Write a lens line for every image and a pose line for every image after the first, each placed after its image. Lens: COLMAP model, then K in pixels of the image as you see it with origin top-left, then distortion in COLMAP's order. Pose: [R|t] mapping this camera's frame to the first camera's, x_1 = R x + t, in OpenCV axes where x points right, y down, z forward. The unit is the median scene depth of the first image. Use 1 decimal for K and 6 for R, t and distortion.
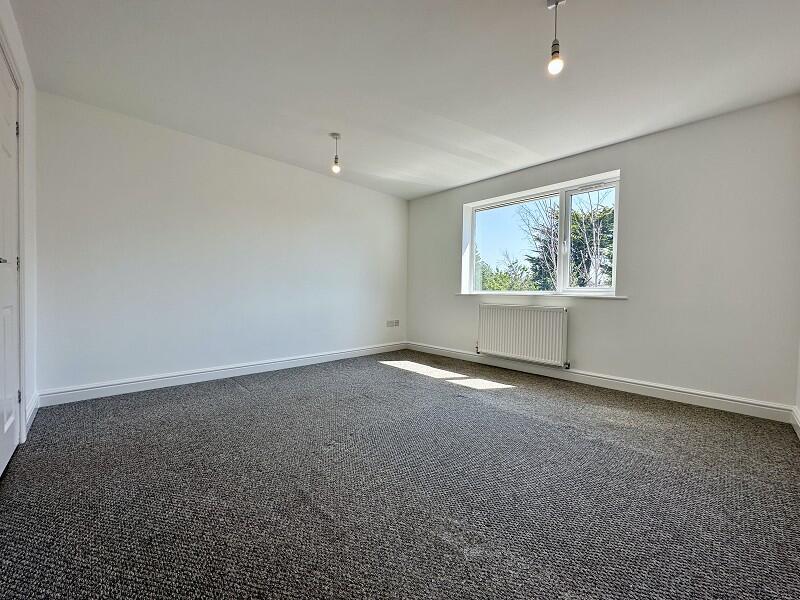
lens RADIAL K [[322.7, 0, 399.0], [0, 322.7, 299.5], [0, 0, 1]] dist [-0.003357, -0.000093]
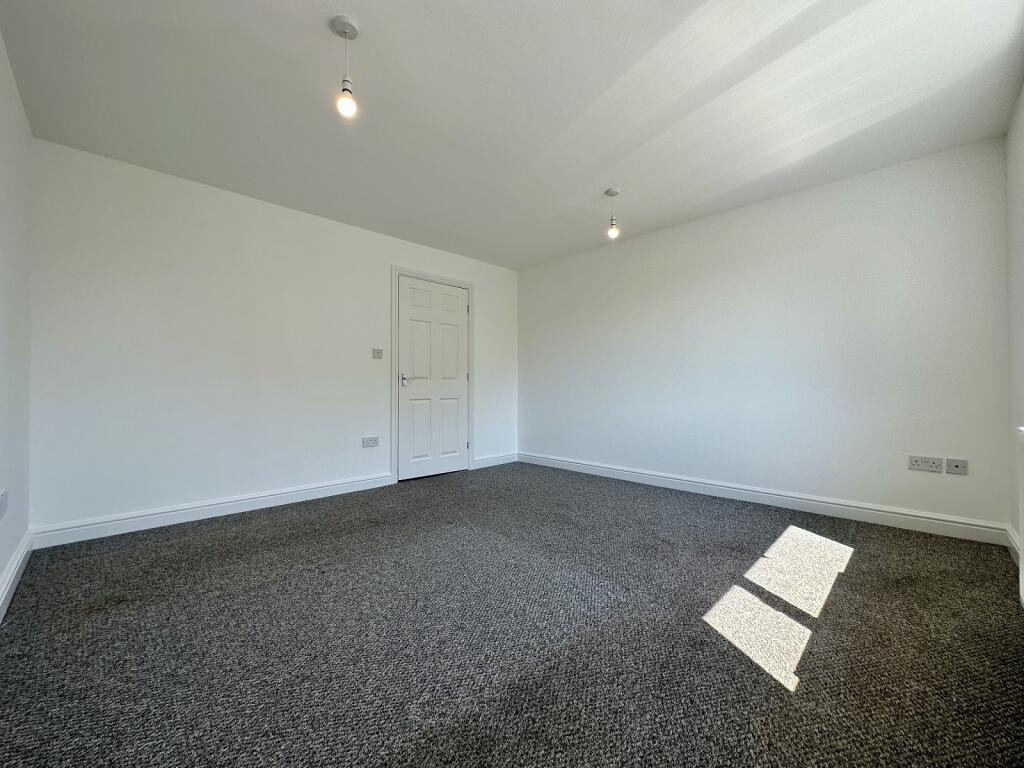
lens RADIAL K [[413.1, 0, 510.7], [0, 413.1, 383.4], [0, 0, 1]] dist [-0.003357, -0.000093]
pose [[0.029289, -0.017662, -0.999415, 0.718896], [-0.021224, 0.999607, -0.018287, -0.012127], [0.999346, 0.021747, 0.028902, 0.668714]]
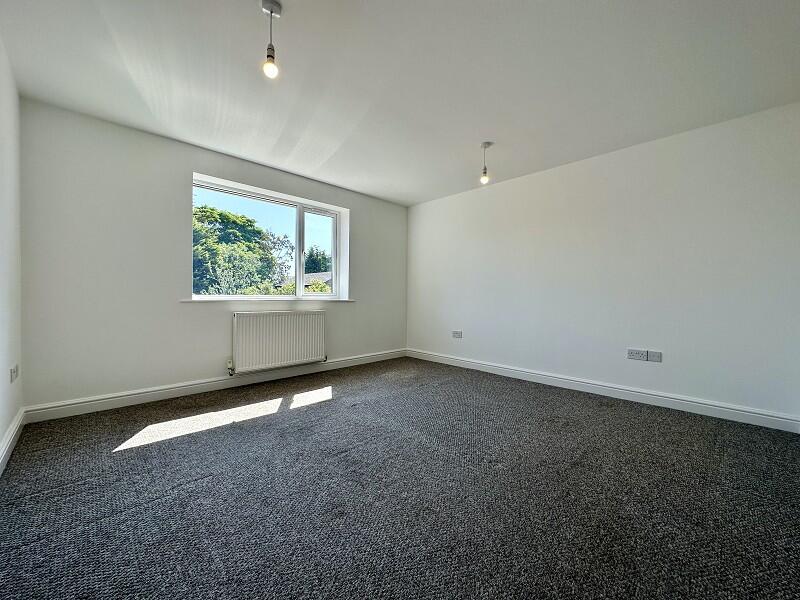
lens RADIAL K [[322.7, 0, 399.0], [0, 322.7, 299.5], [0, 0, 1]] dist [-0.003357, -0.000093]
pose [[-0.016238, -0.029159, 0.999443, -0.671587], [0.014010, 0.999470, 0.029387, -0.044817], [-0.999770, 0.014480, -0.015821, 0.739558]]
